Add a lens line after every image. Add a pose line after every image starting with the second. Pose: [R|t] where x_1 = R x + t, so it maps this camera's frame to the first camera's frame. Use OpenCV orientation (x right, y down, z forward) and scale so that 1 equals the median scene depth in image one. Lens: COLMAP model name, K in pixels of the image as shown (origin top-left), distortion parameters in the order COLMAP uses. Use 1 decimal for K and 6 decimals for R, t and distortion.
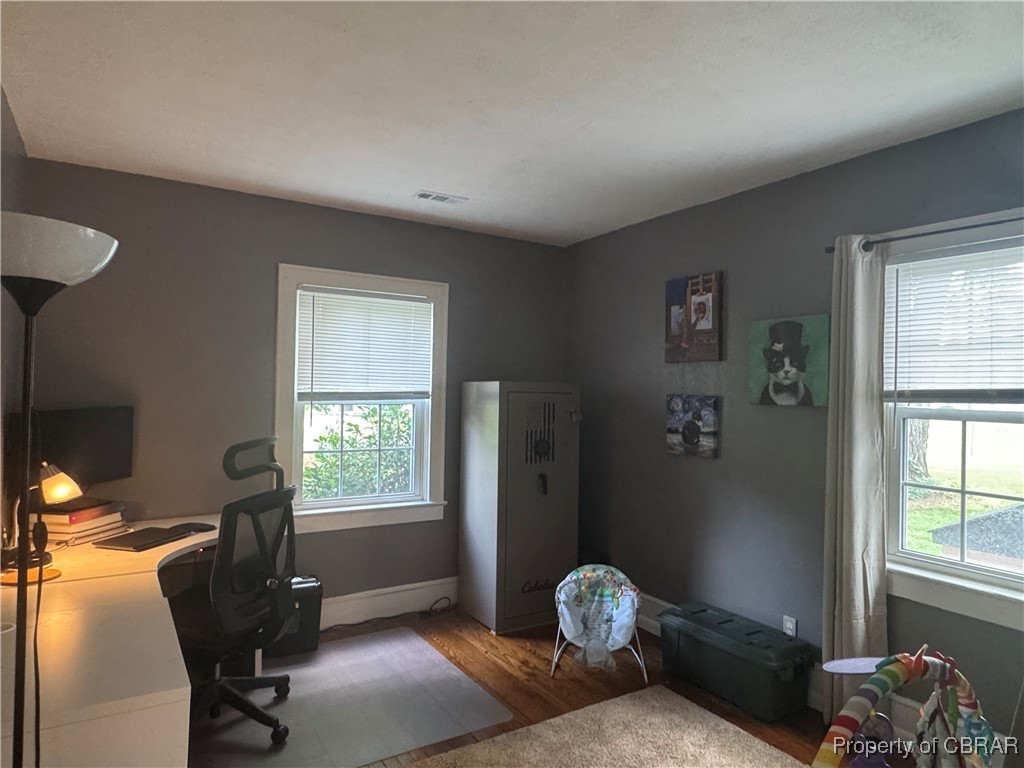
lens RADIAL K [[624.6, 0, 507.6], [0, 624.6, 381.5], [0, 0, 1]] dist [-0.009874, 0.009694]
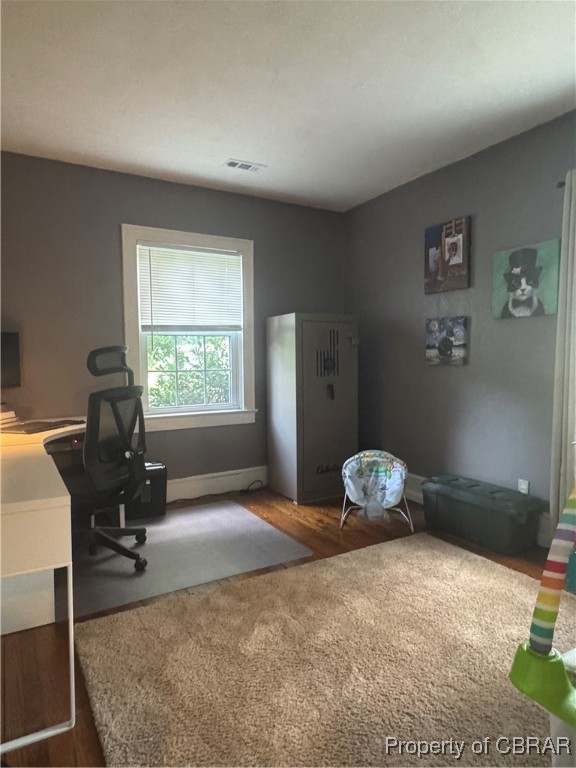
lens RADIAL K [[468.5, 0, 282.3], [0, 468.5, 388.0], [0, 0, 1]] dist [-0.009874, 0.009694]
pose [[0.999047, -0.025023, -0.035769, -0.010508], [0.027773, 0.996520, 0.078595, 0.092172], [0.033678, -0.079513, 0.996265, 0.024616]]
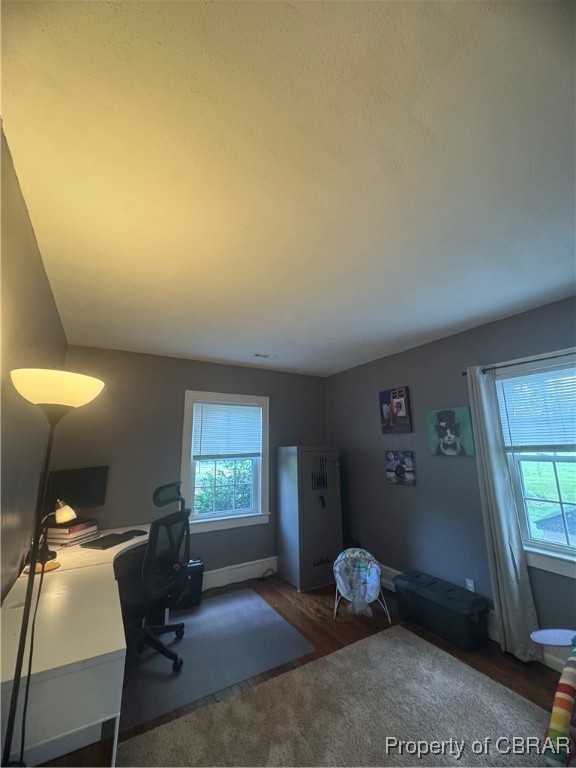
lens RADIAL K [[304.7, 0, 286.1], [0, 304.7, 384.2], [0, 0, 1]] dist [-0.002277, -0.000217]
pose [[0.999118, -0.035442, -0.022513, -0.021524], [0.030479, 0.980982, -0.191692, -0.010852], [0.028878, 0.190837, 0.981197, 0.044100]]
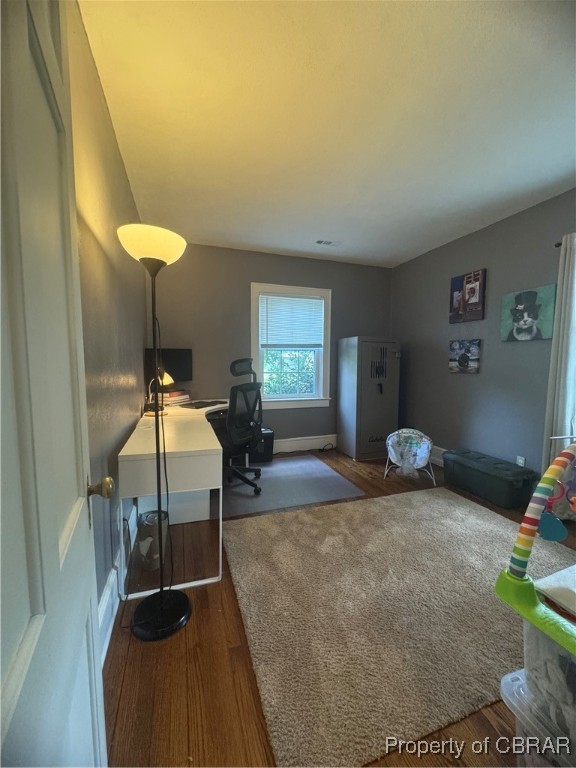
lens RADIAL K [[304.7, 0, 287.1], [0, 304.7, 383.1], [0, 0, 1]] dist [-0.002277, -0.000217]
pose [[0.973480, 0.003346, -0.228748, -0.010873], [0.015726, 0.996549, 0.081505, 0.076722], [0.228232, -0.082941, 0.970068, -0.003335]]
